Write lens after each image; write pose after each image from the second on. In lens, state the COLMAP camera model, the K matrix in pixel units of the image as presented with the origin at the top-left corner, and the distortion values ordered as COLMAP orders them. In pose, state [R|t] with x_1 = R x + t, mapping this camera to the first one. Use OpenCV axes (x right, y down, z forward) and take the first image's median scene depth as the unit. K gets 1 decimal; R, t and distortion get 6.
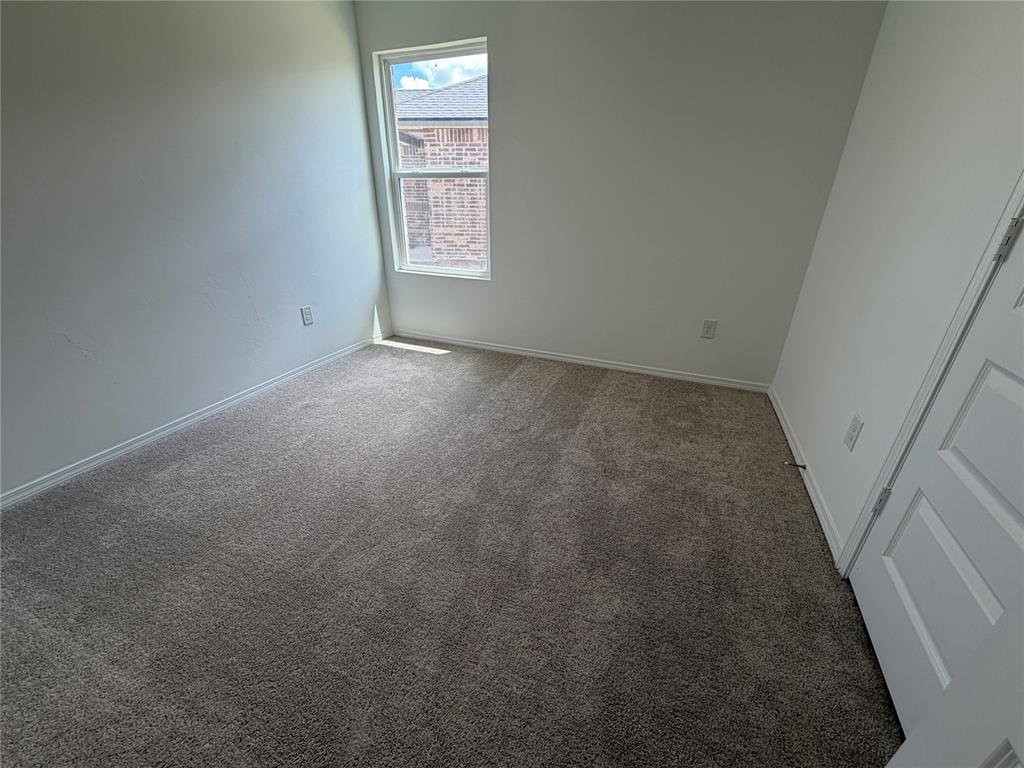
lens RADIAL K [[411.2, 0, 510.3], [0, 411.2, 386.7], [0, 0, 1]] dist [-0.000065, 0.000141]
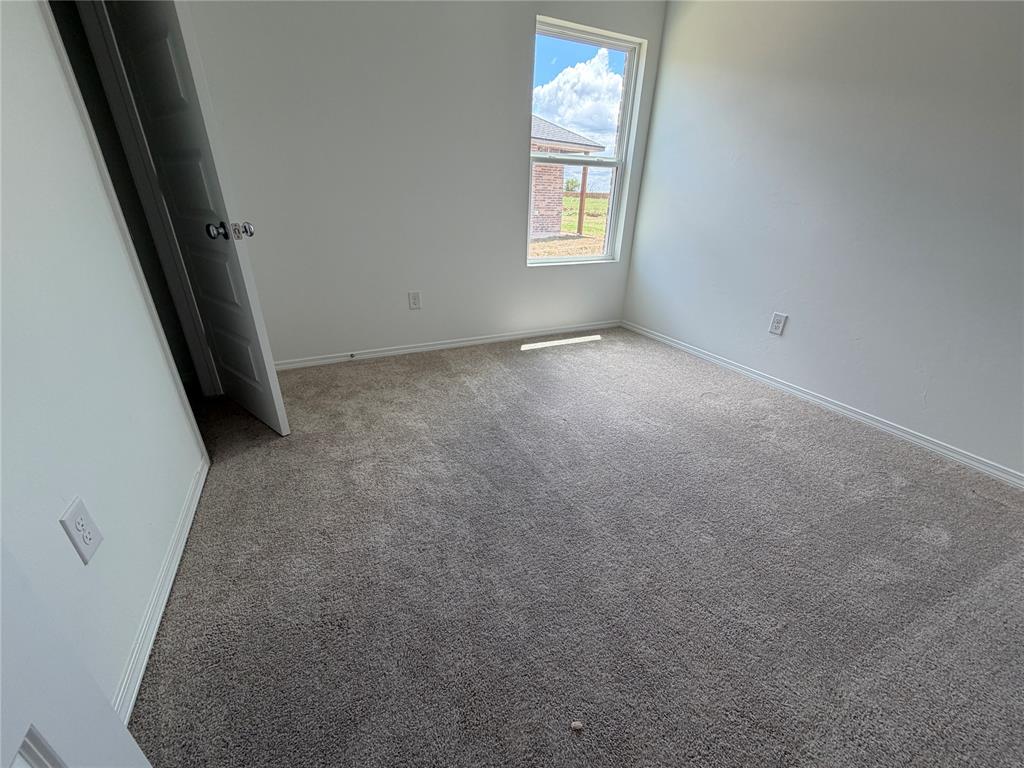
lens RADIAL K [[411.2, 0, 510.3], [0, 411.2, 386.7], [0, 0, 1]] dist [-0.000065, 0.000141]
pose [[0.659723, -0.303074, 0.687686, -1.051875], [0.299825, 0.945239, 0.128948, -0.164636], [-0.689108, 0.121116, 0.714465, 0.438684]]
